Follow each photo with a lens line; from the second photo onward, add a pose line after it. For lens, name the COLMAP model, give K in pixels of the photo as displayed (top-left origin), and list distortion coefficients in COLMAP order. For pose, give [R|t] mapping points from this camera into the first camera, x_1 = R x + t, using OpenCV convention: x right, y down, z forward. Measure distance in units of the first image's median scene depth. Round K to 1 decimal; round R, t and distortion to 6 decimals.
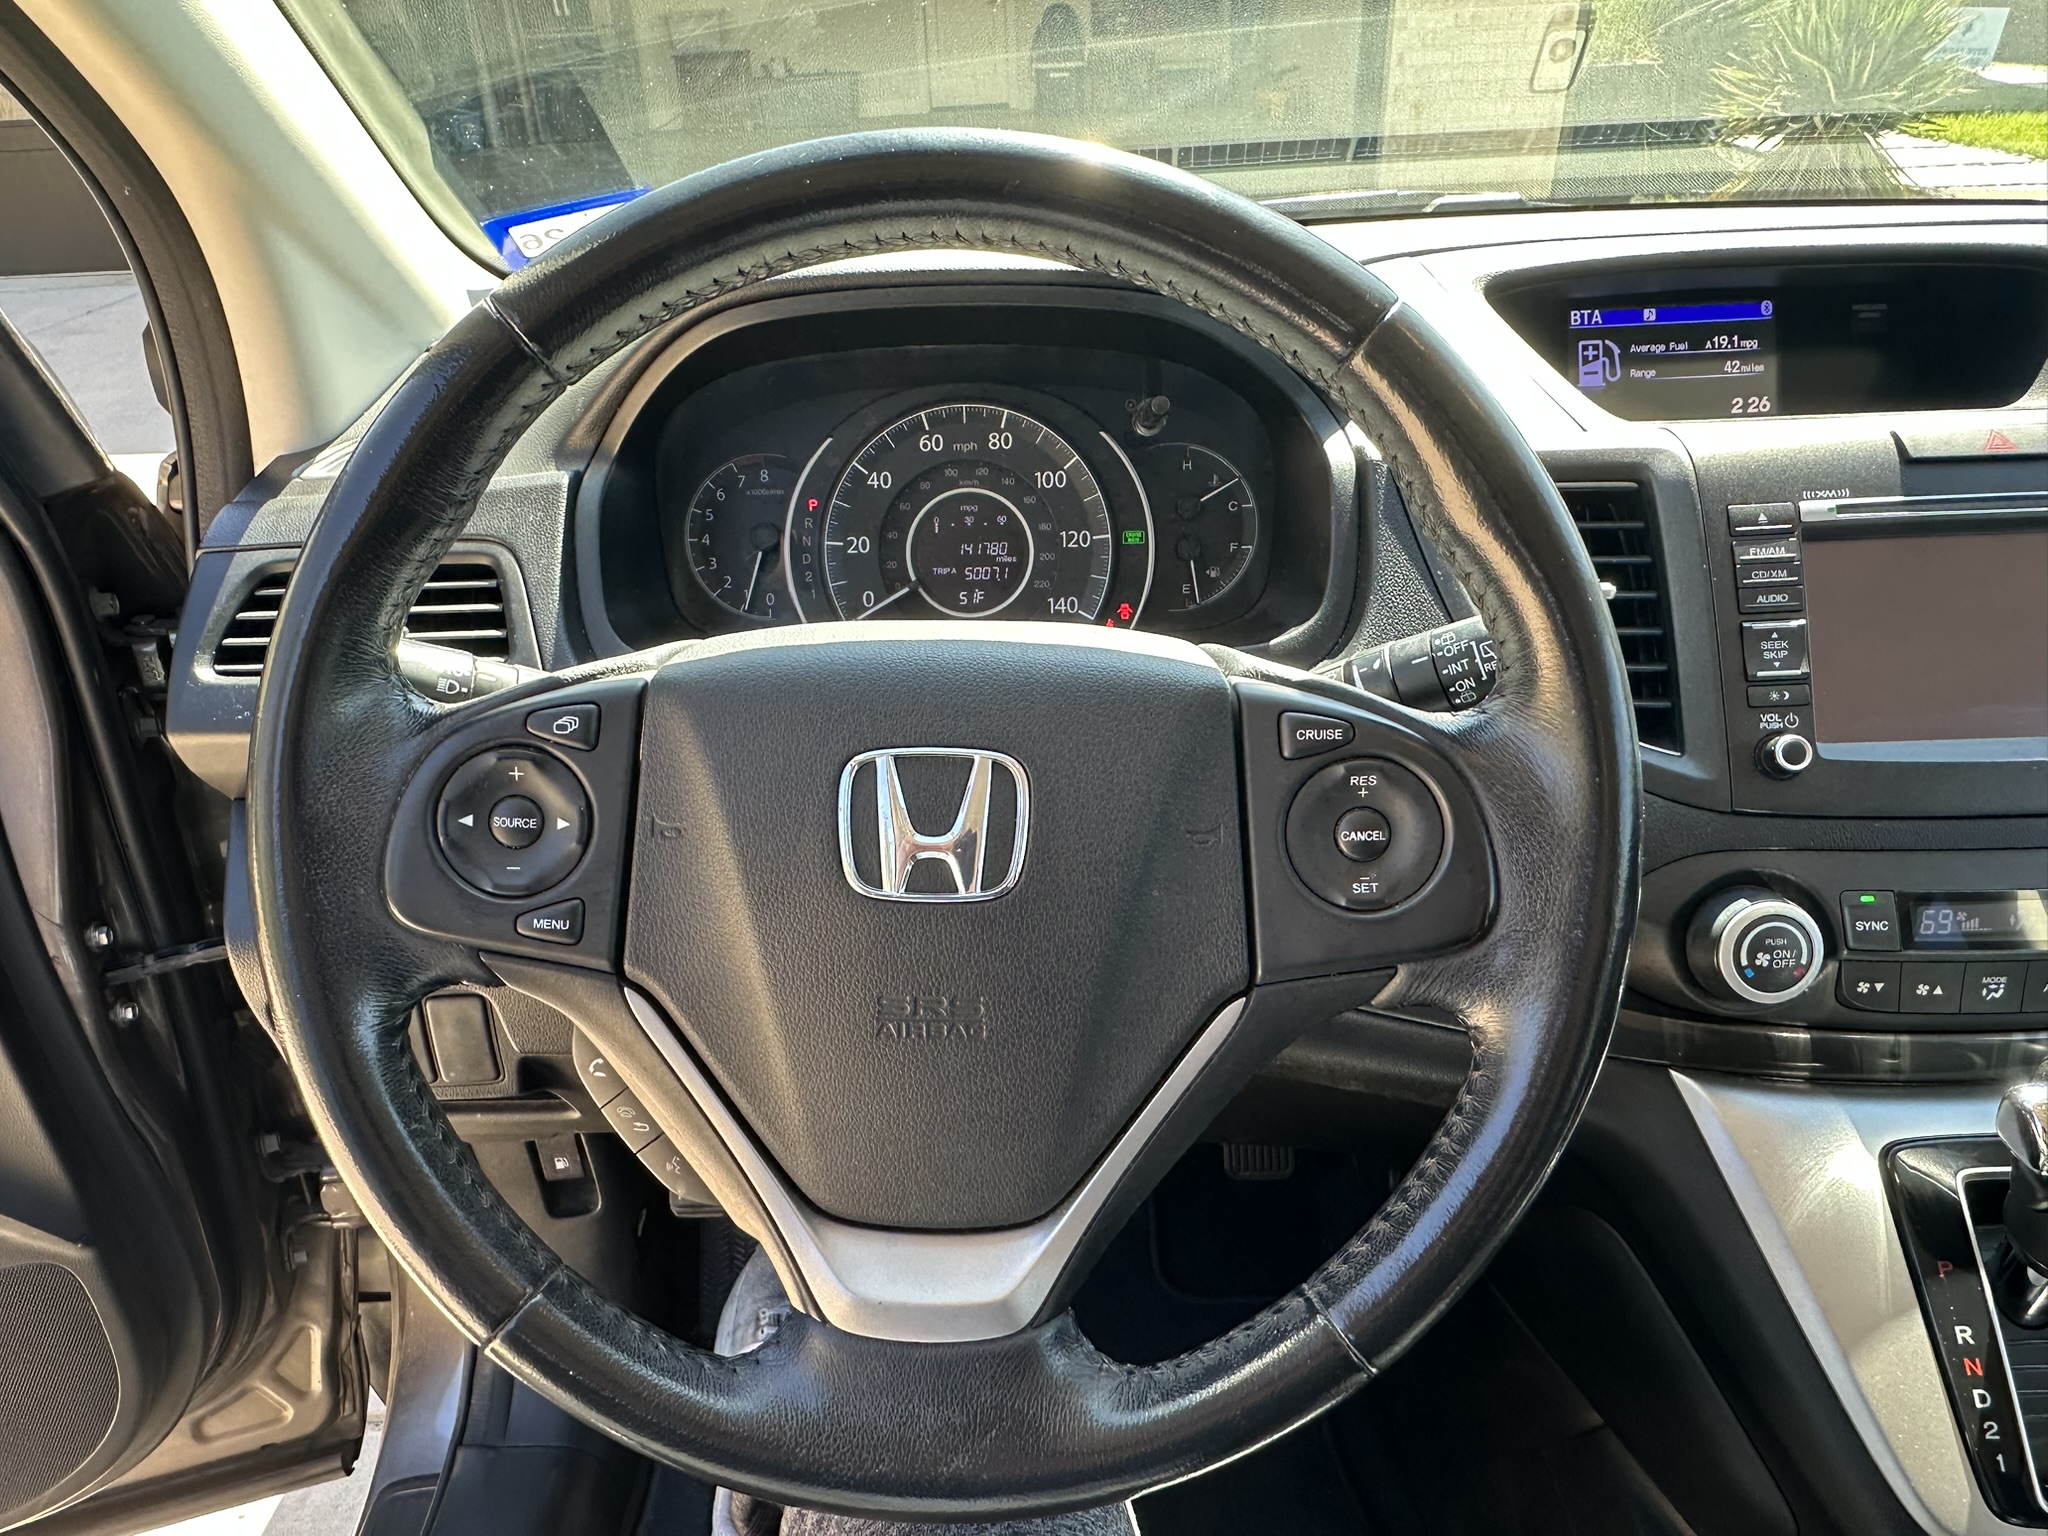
lens RADIAL K [[1361.6, 0, 974.6], [0, 1361.6, 837.3], [0, 0, 1]] dist [-0.006779, -0.006330]
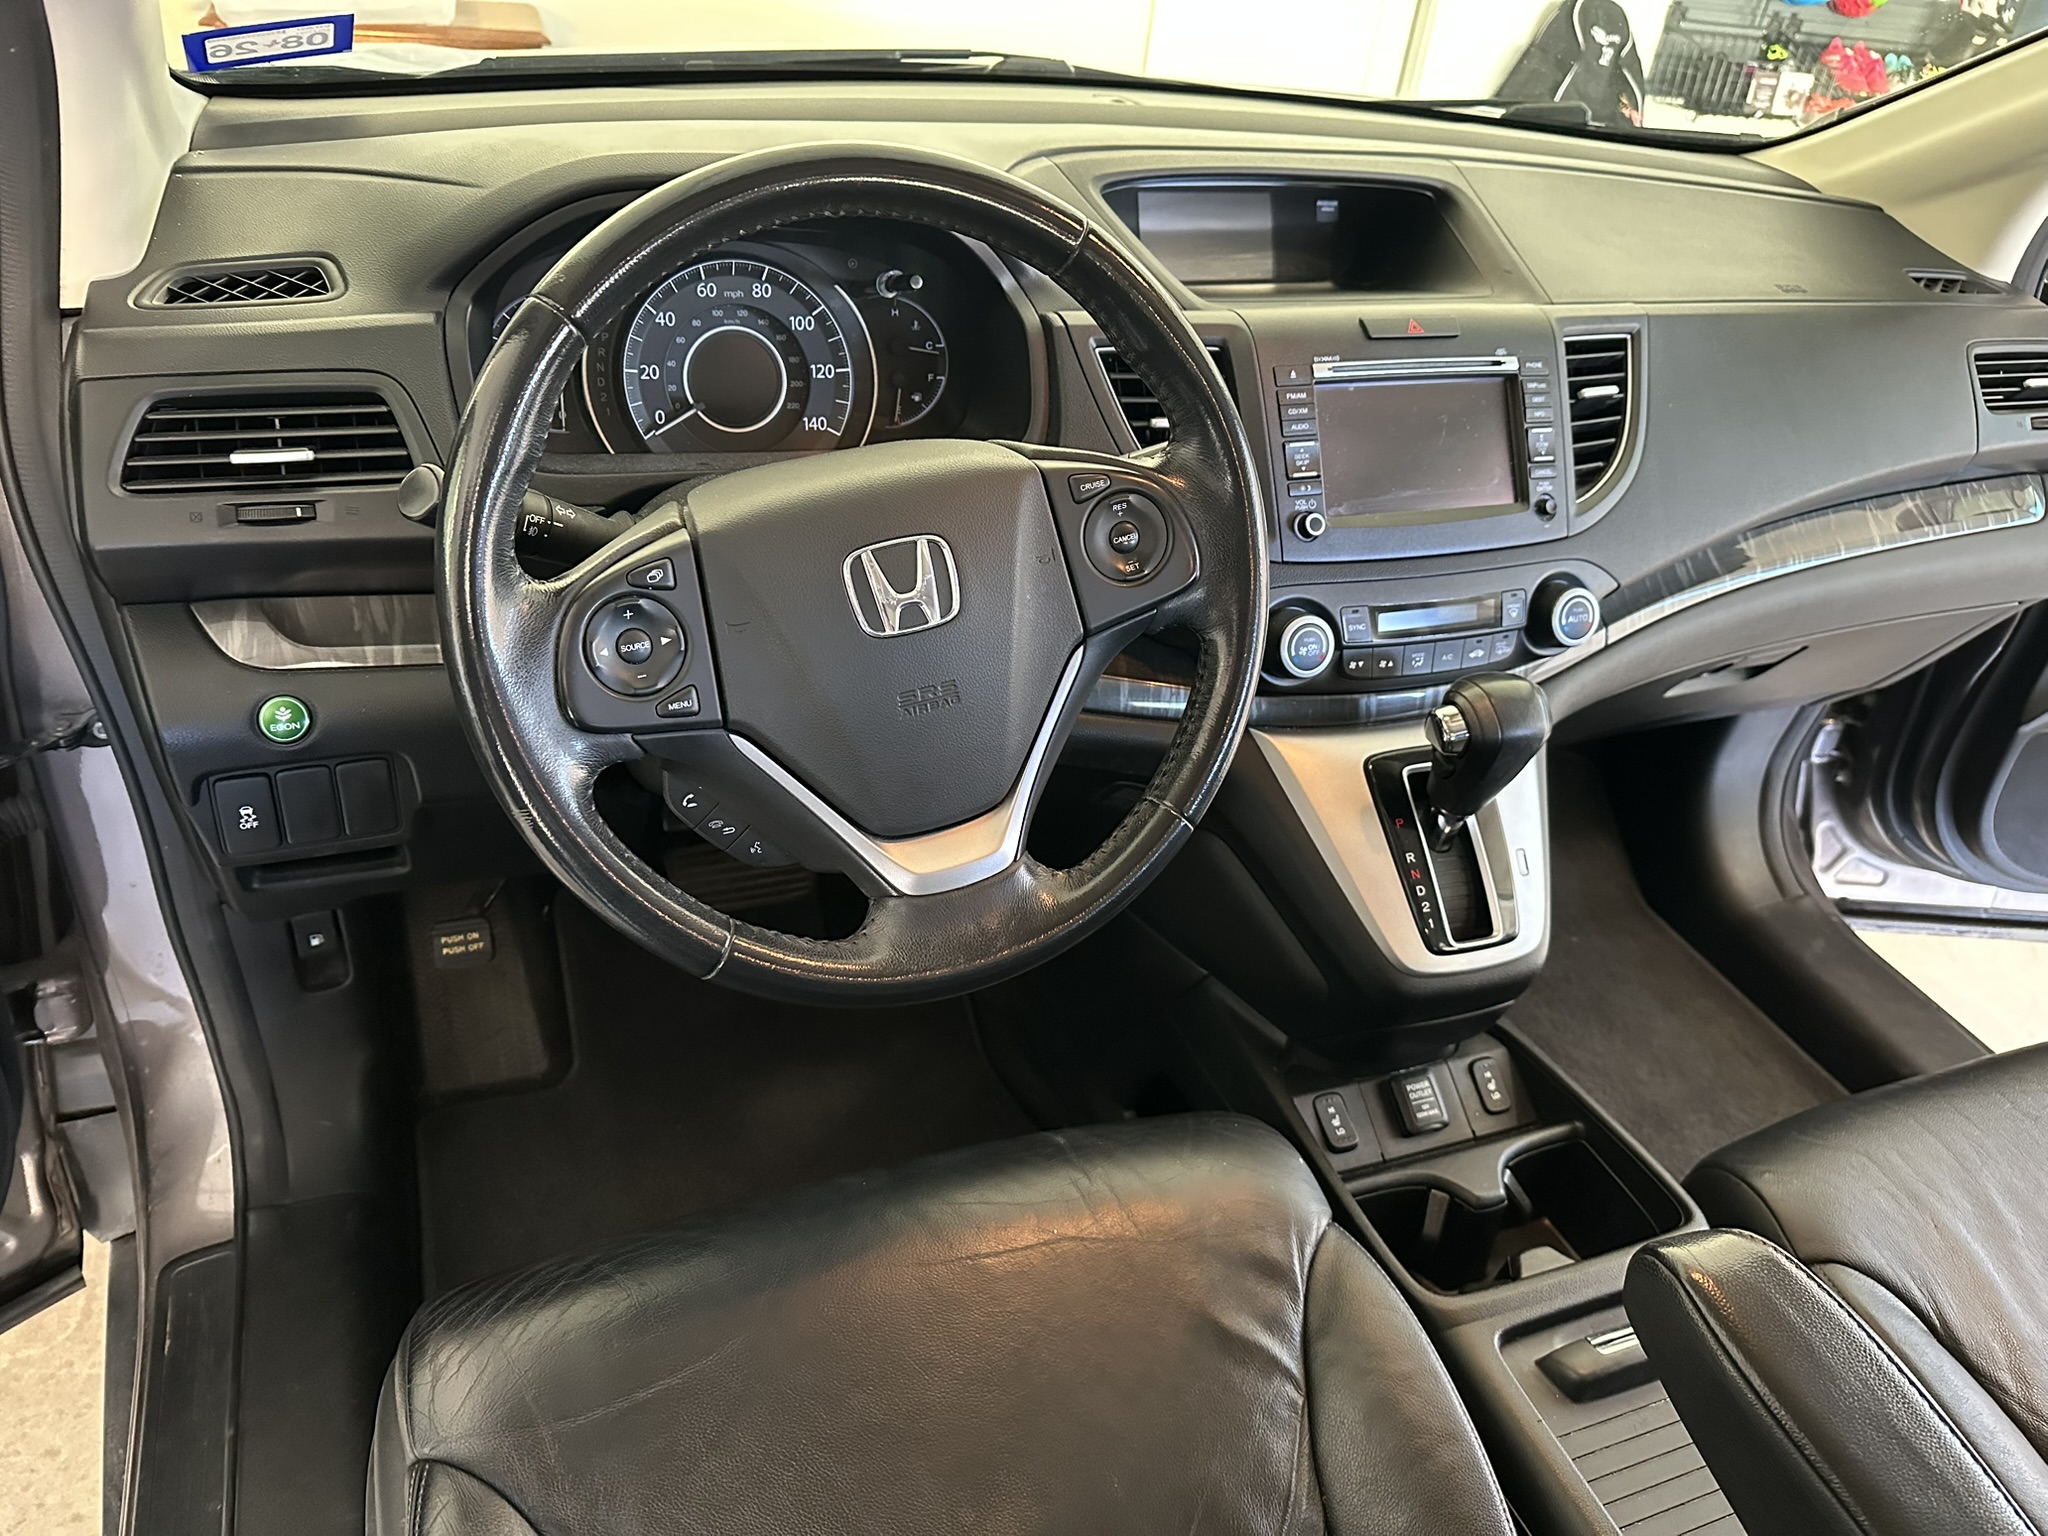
lens RADIAL K [[1433.3, 0, 1024.0], [0, 1433.3, 768.0], [0, 0, 1]] dist [0.104020, -0.168924]
pose [[0.915234, -0.095197, 0.391516, -0.363023], [0.055470, 0.992206, 0.111584, 0.013874], [-0.399087, -0.080408, 0.913381, -0.403589]]
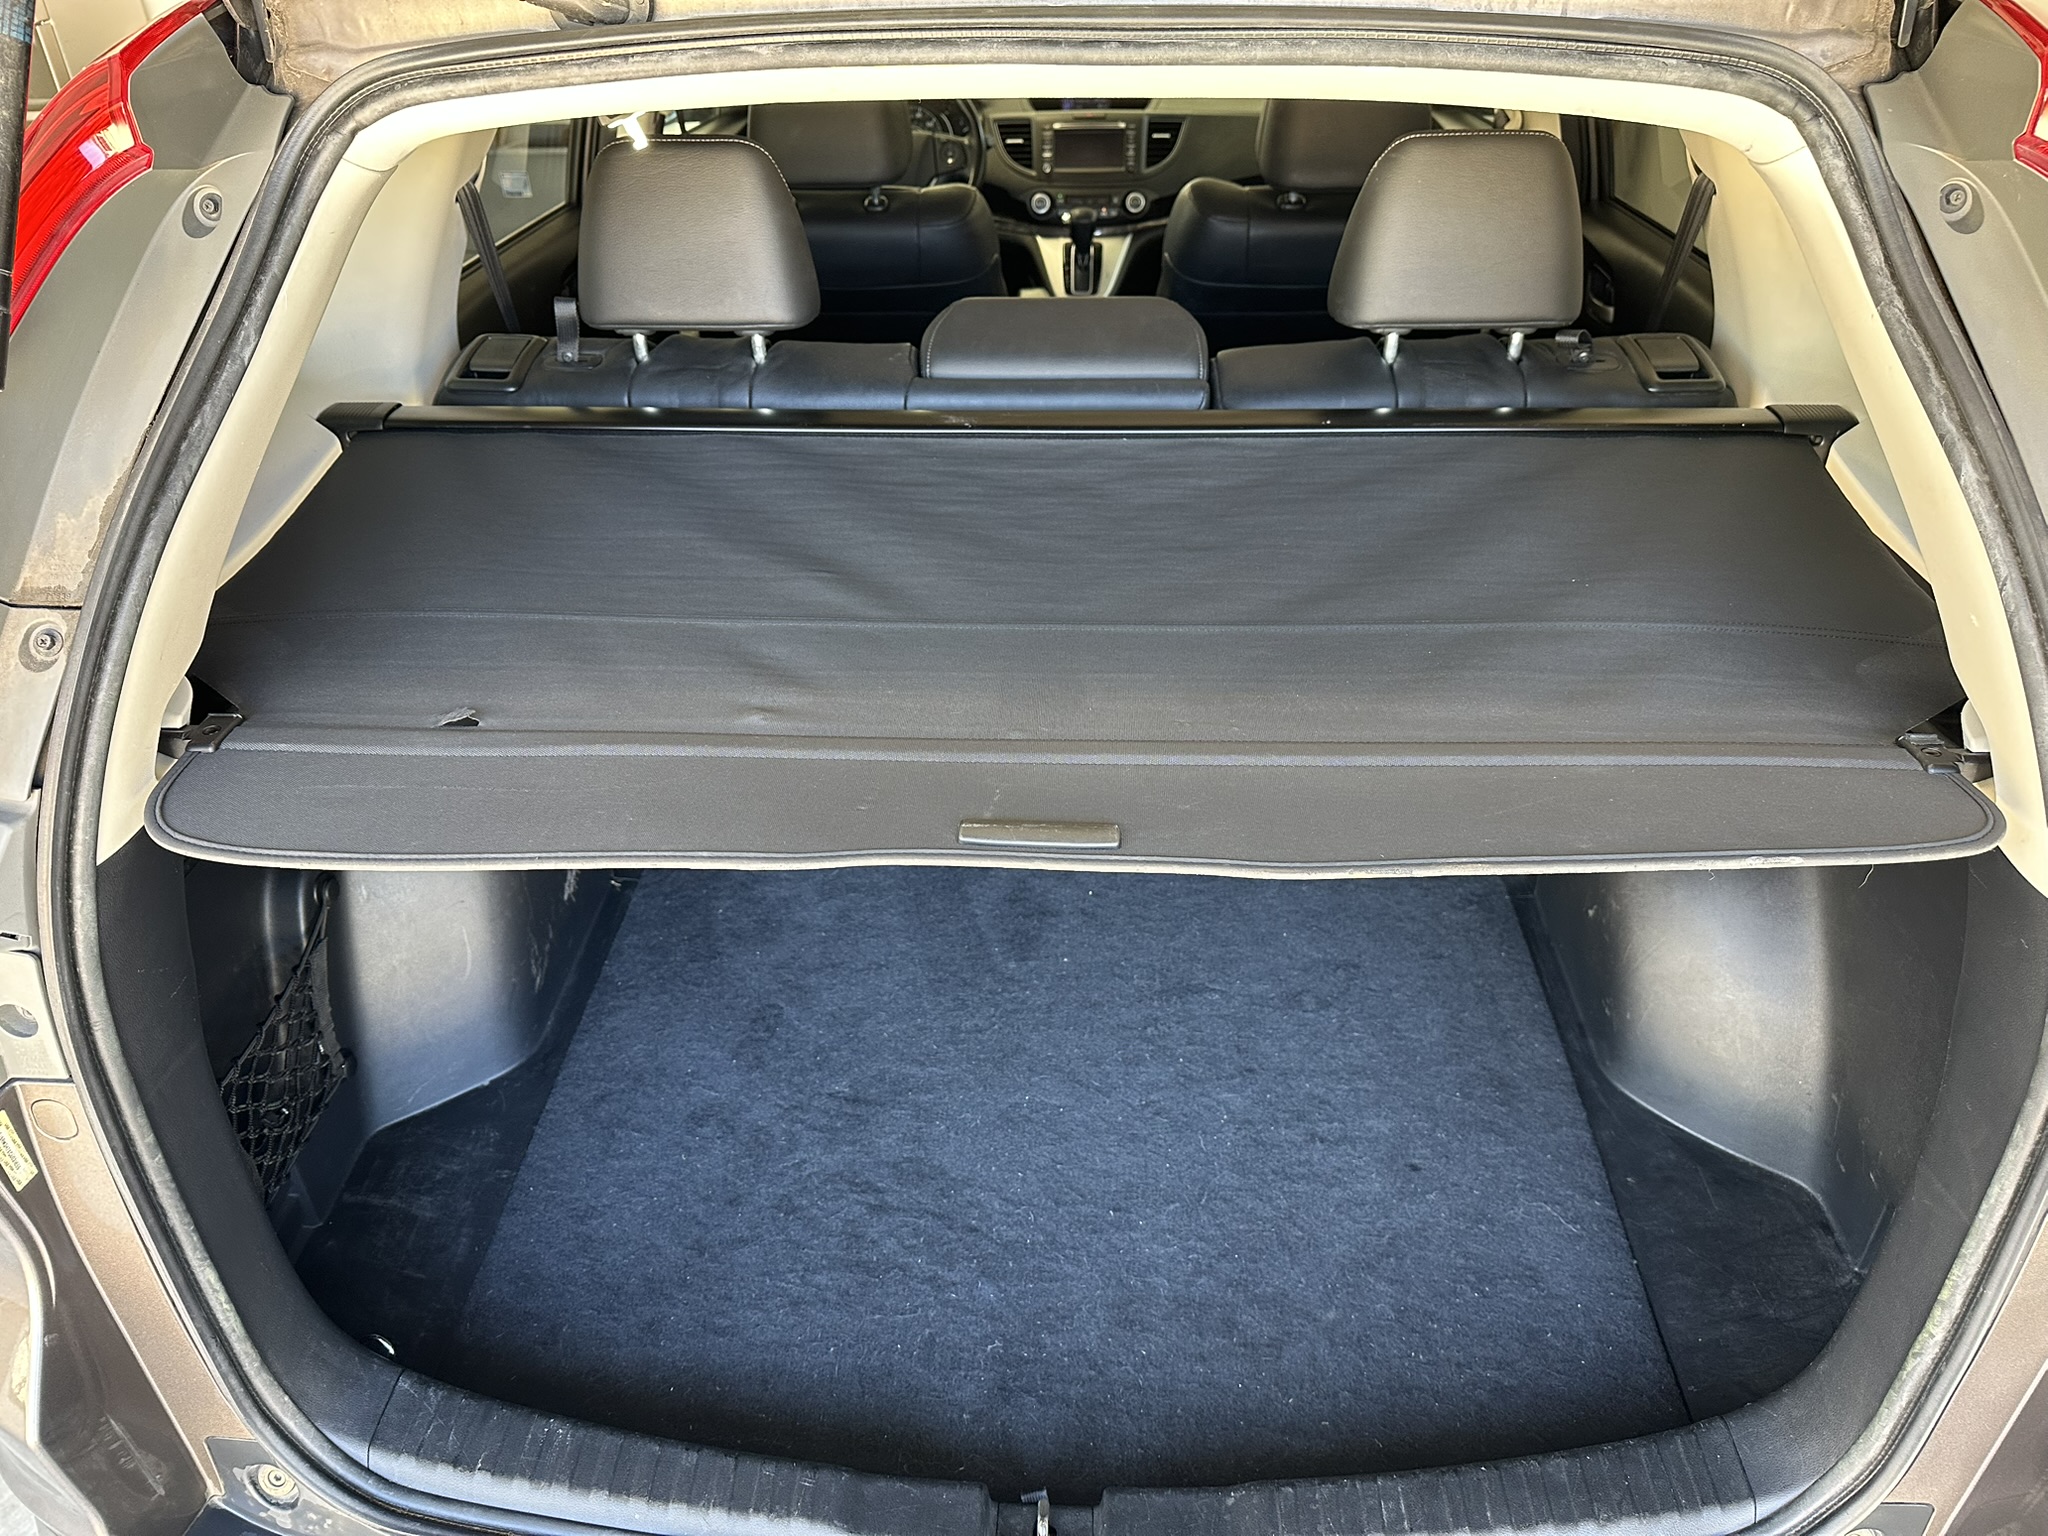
lens RADIAL K [[1456.9, 0, 1020.2], [0, 1456.9, 787.7], [0, 0, 1]] dist [0.014861, -0.026713]
pose [[0.999063, 0.040478, -0.015311, 0.584211], [-0.039345, 0.996892, 0.068246, 1.807080], [0.018026, -0.067580, 0.997551, -4.530866]]
